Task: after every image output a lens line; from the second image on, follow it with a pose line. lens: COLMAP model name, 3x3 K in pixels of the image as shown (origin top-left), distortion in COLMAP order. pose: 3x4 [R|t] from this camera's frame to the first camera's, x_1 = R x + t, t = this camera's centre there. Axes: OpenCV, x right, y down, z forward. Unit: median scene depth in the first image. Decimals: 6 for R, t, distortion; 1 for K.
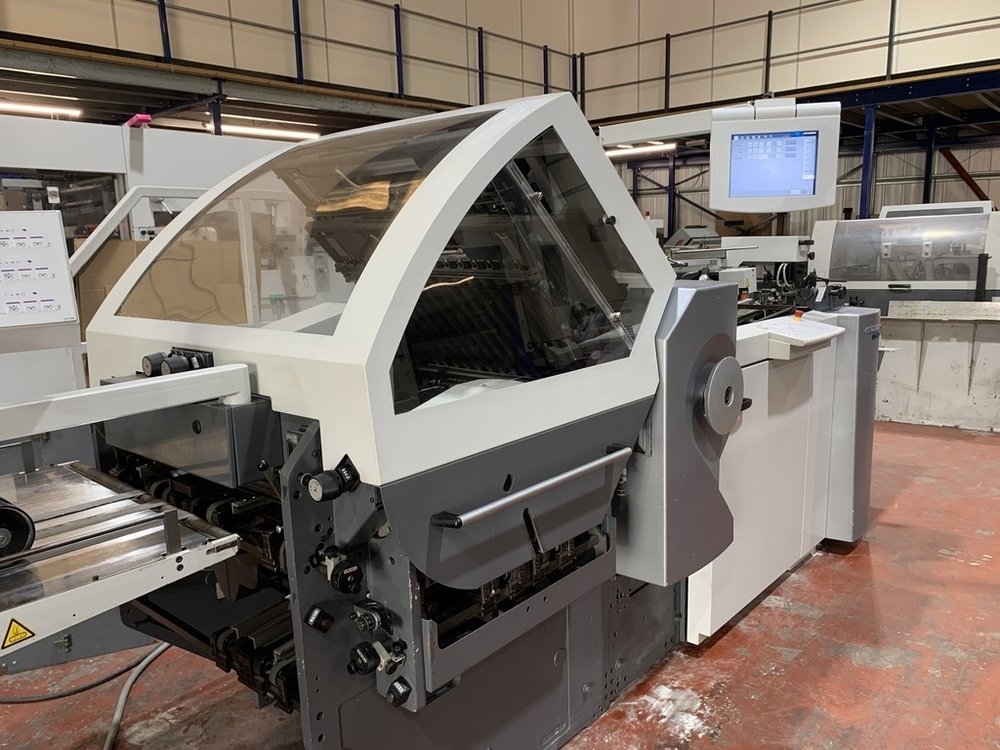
lens RADIAL K [[754.6, 0, 496.3], [0, 754.6, 379.4], [0, 0, 1]] dist [0.021545, -0.014792]
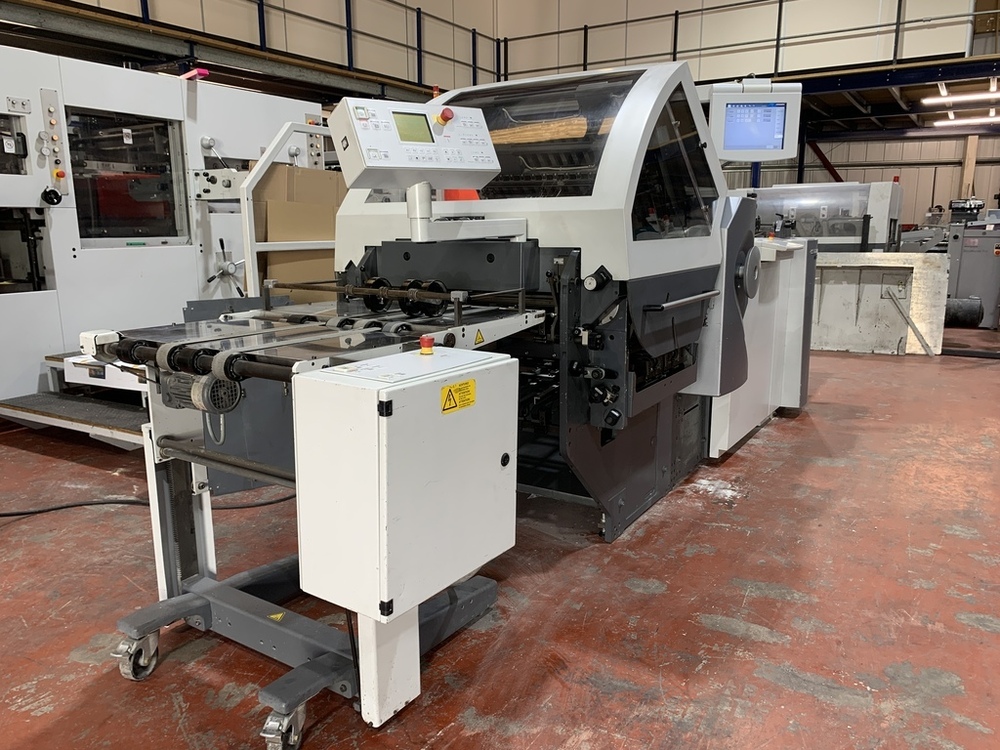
lens RADIAL K [[754.6, 0, 489.5], [0, 754.6, 378.8], [0, 0, 1]] dist [0.021545, -0.014792]
pose [[0.988189, -0.009403, 0.152950, -0.214386], [0.006761, 0.999819, 0.017787, 0.097081], [-0.153089, -0.016543, 0.988074, -0.195989]]
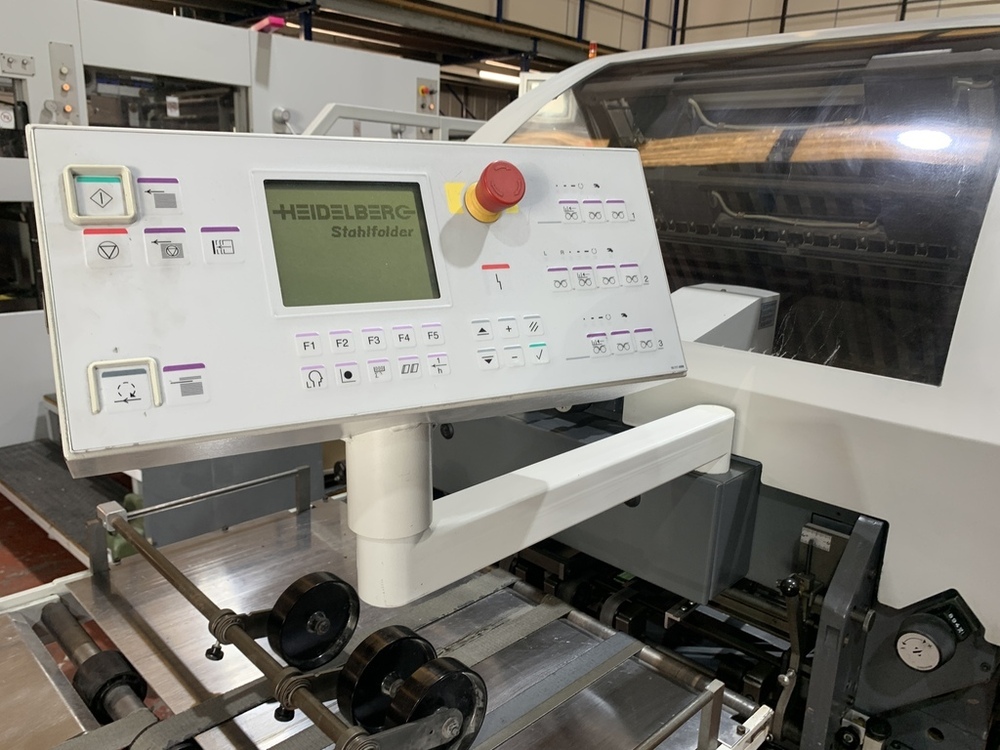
lens RADIAL K [[754.6, 0, 497.9], [0, 754.6, 376.4], [0, 0, 1]] dist [0.021545, -0.014792]
pose [[0.997133, 0.073155, -0.019353, -0.167307], [-0.071577, 0.994799, 0.072471, -0.025623], [0.024554, -0.070878, 0.997183, 0.122404]]
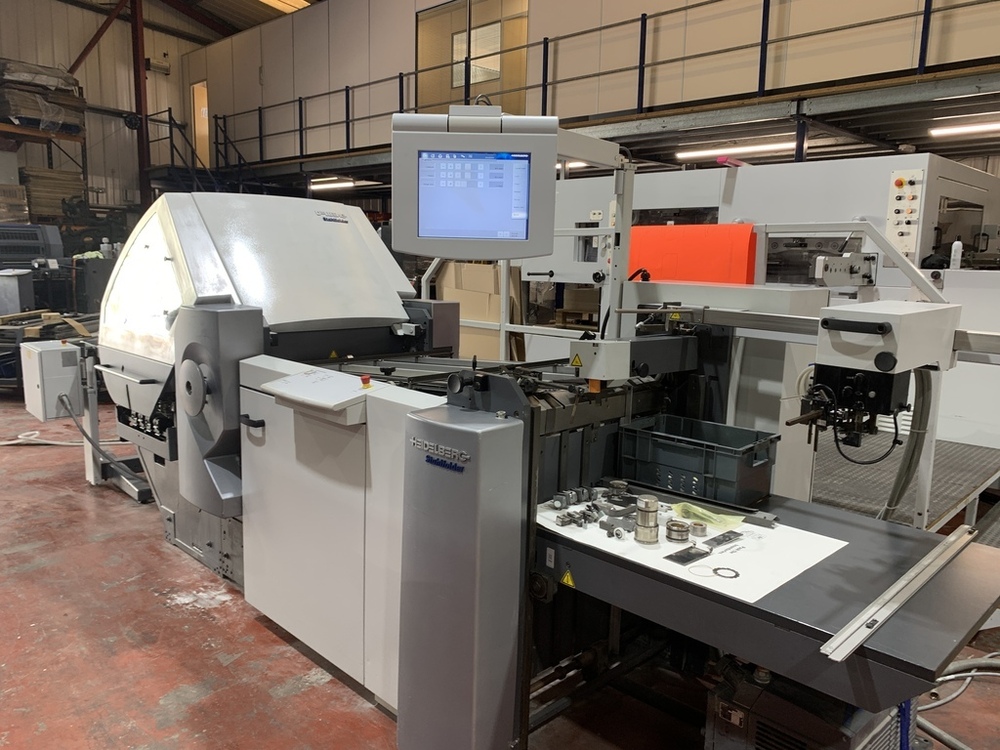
lens RADIAL K [[754.6, 0, 496.8], [0, 754.6, 375.3], [0, 0, 1]] dist [0.021545, -0.014792]
pose [[-0.058712, 0.180792, -0.981767, 0.771381], [-0.208229, 0.959613, 0.189165, -0.177969], [0.976316, 0.215538, -0.018695, 0.746462]]
